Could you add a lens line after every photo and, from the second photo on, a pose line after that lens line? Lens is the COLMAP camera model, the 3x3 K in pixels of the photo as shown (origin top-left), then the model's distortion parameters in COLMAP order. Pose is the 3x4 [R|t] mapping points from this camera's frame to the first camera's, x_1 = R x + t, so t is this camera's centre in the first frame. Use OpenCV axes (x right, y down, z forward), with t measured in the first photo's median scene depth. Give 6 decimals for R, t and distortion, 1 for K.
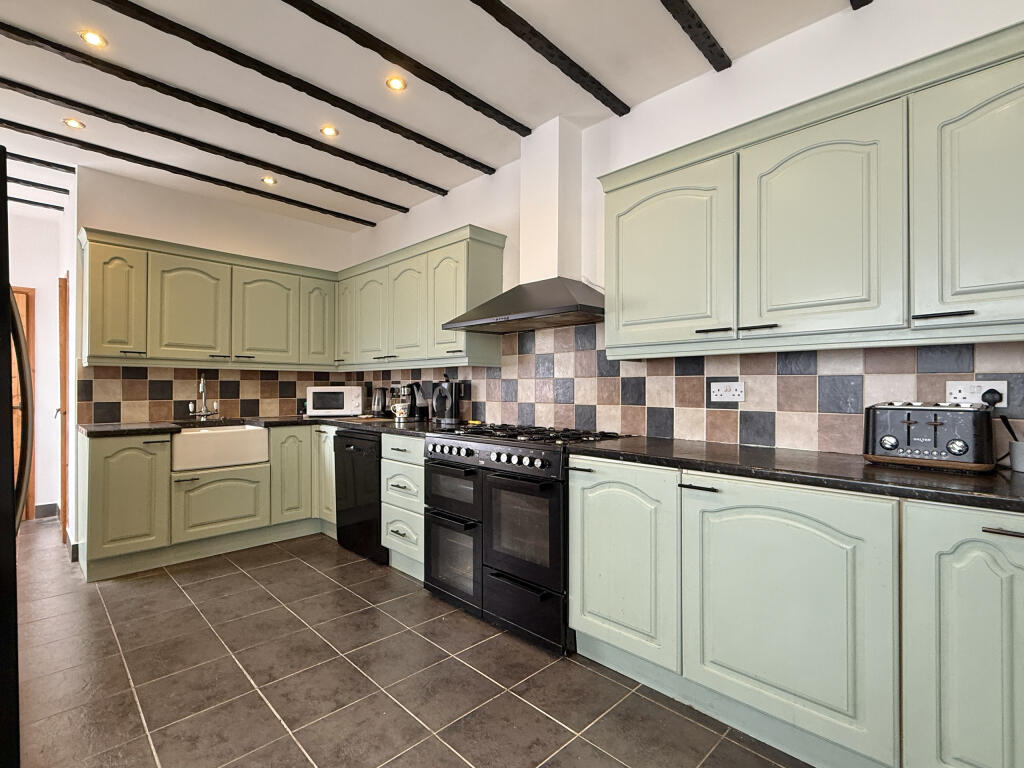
lens RADIAL K [[485.7, 0, 512.0], [0, 485.7, 384.0], [0, 0, 1]] dist [-0.001518, -0.000382]
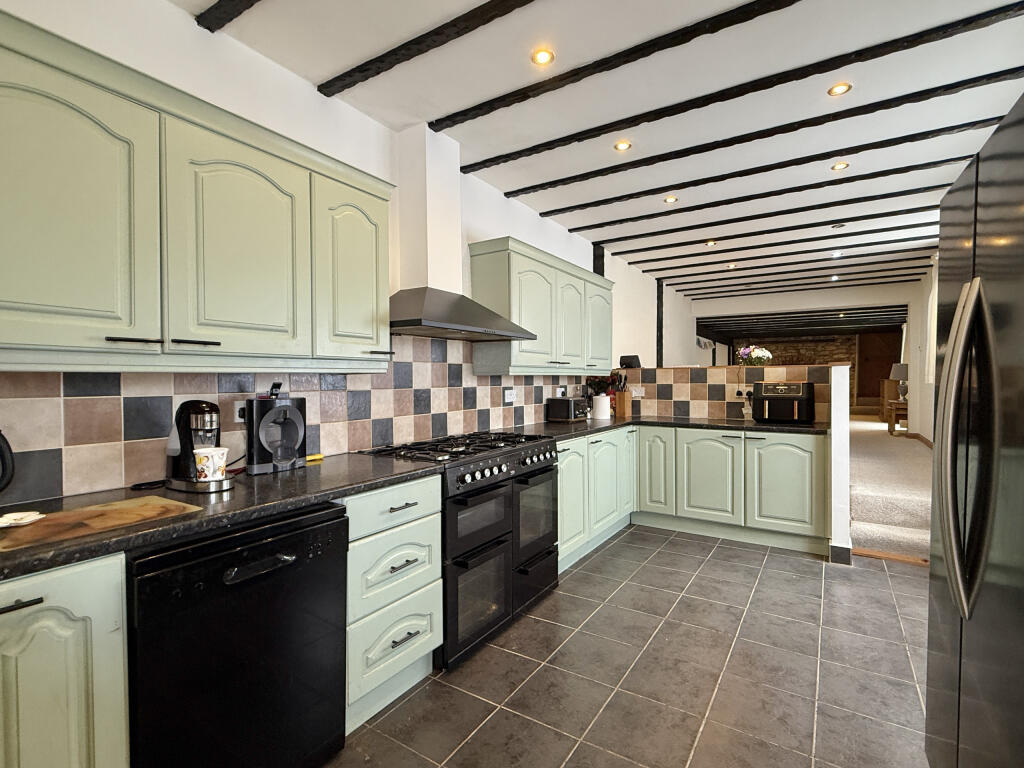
lens RADIAL K [[485.7, 0, 512.0], [0, 485.7, 384.0], [0, 0, 1]] dist [-0.001518, -0.000382]
pose [[-0.202511, -0.008139, 0.979246, -0.929061], [0.000509, 0.999964, 0.008417, -0.029974], [-0.979280, 0.002203, -0.202500, 1.052643]]
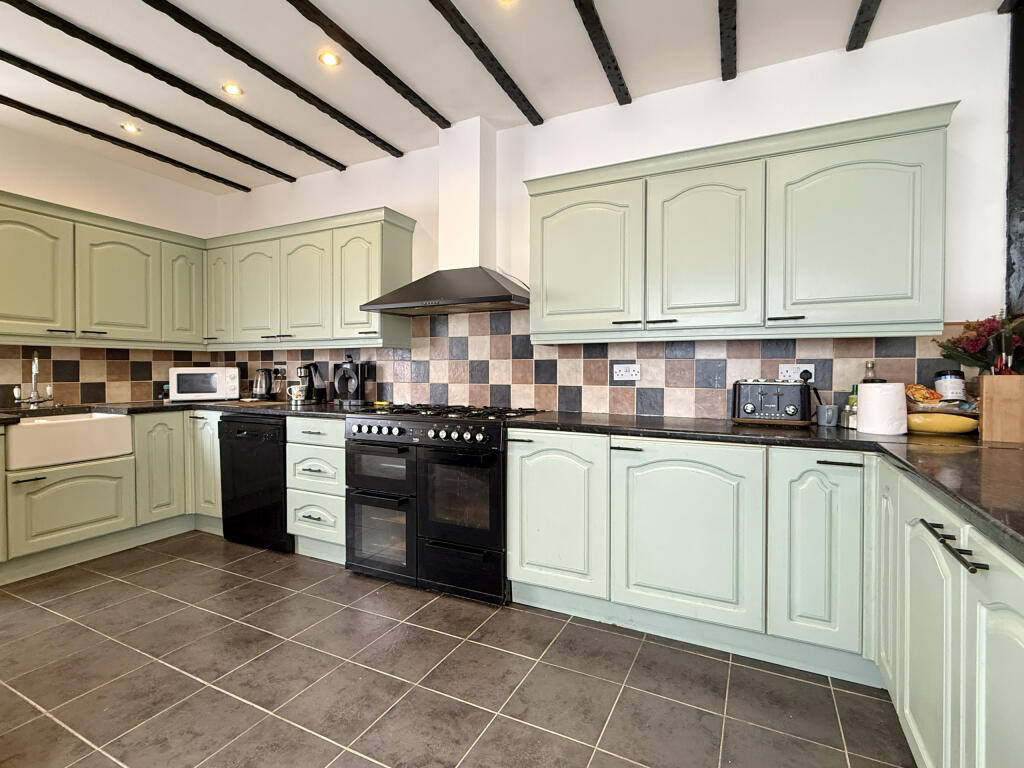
lens RADIAL K [[491.7, 0, 511.8], [0, 491.7, 375.3], [0, 0, 1]] dist [-0.002099, -0.000429]
pose [[0.947159, -0.004273, 0.320736, -0.179790], [-0.002574, 0.999778, 0.020921, -0.000929], [-0.320754, -0.020641, 0.946937, -0.061917]]
